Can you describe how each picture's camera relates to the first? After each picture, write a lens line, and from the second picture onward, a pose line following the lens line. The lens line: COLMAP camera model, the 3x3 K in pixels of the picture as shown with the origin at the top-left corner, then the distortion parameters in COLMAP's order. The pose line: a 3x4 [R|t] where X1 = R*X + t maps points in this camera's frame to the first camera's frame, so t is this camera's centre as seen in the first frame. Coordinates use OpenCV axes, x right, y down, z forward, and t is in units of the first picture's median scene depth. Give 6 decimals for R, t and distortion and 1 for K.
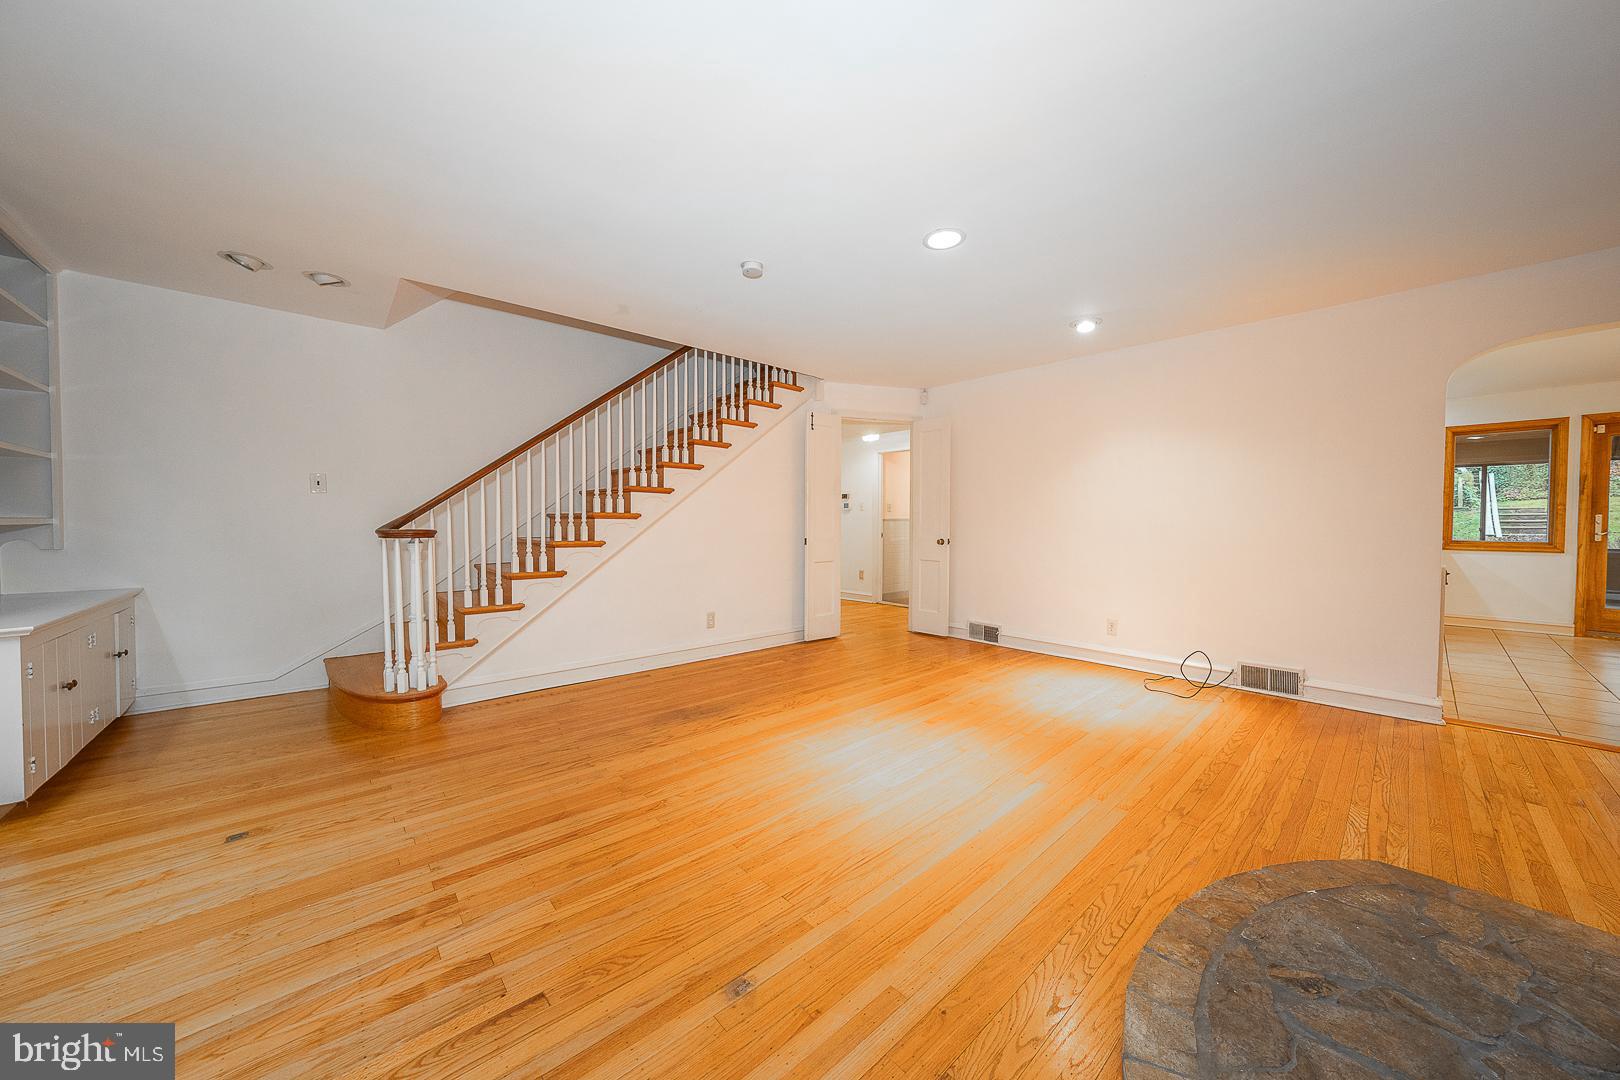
lens RADIAL K [[557.8, 0, 811.9], [0, 557.8, 534.4], [0, 0, 1]] dist [-0.027691, 0.006266]
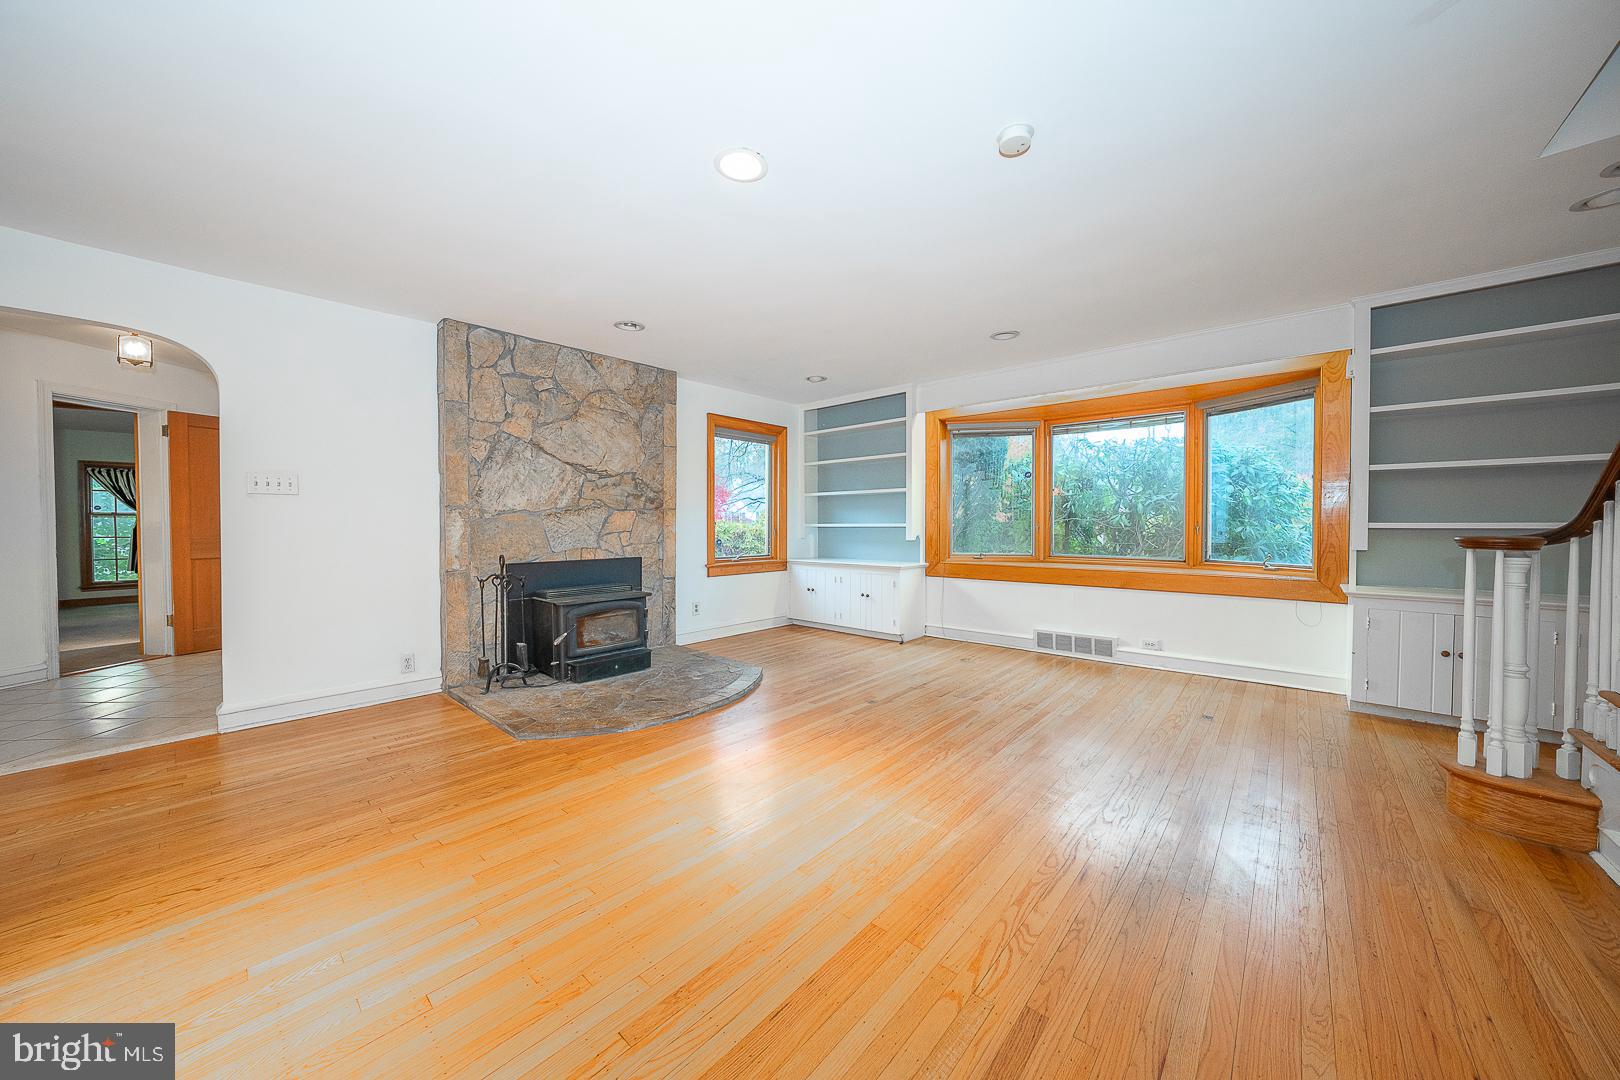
lens RADIAL K [[557.8, 0, 811.9], [0, 557.8, 534.4], [0, 0, 1]] dist [-0.027691, 0.006266]
pose [[-0.994028, 0.001491, -0.109115, 0.284037], [-0.002845, 0.999213, 0.039571, -0.051857], [0.109088, 0.039645, -0.993241, 2.310853]]
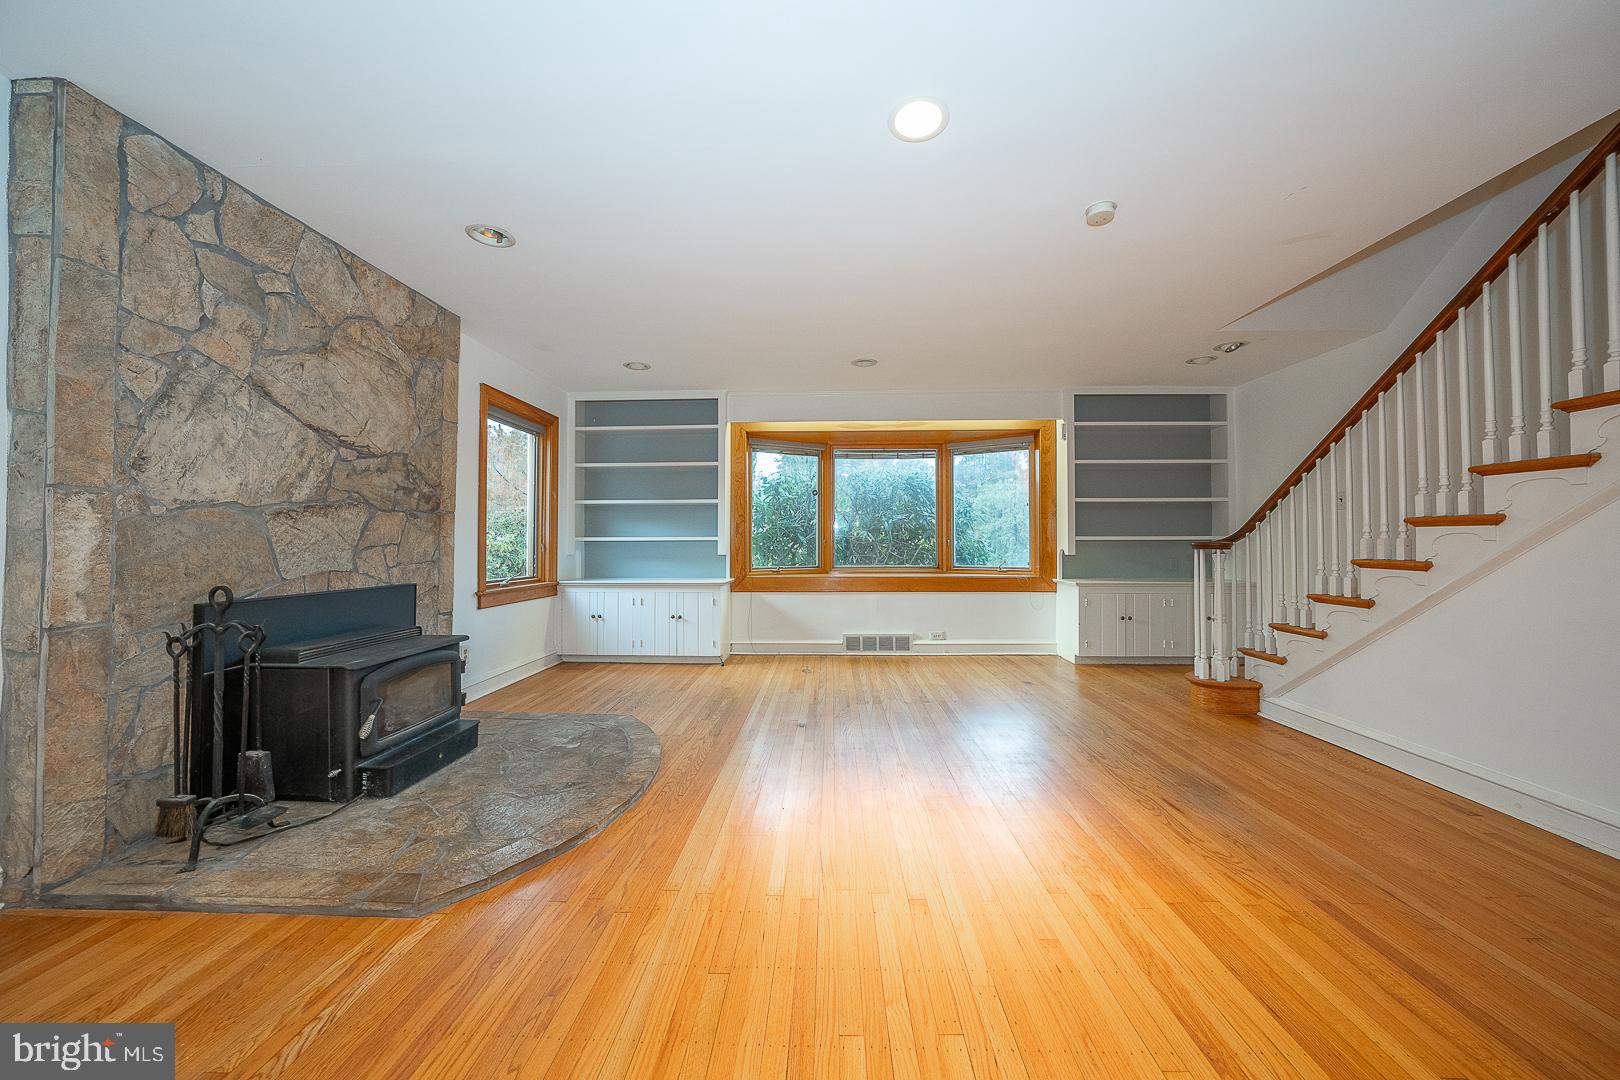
lens RADIAL K [[557.8, 0, 811.9], [0, 557.8, 534.4], [0, 0, 1]] dist [-0.027691, 0.006266]
pose [[-0.696544, -0.013041, -0.717395, 1.045981], [-0.015948, 0.999869, -0.002691, -0.012220], [0.717337, 0.009567, -0.696661, 1.772205]]
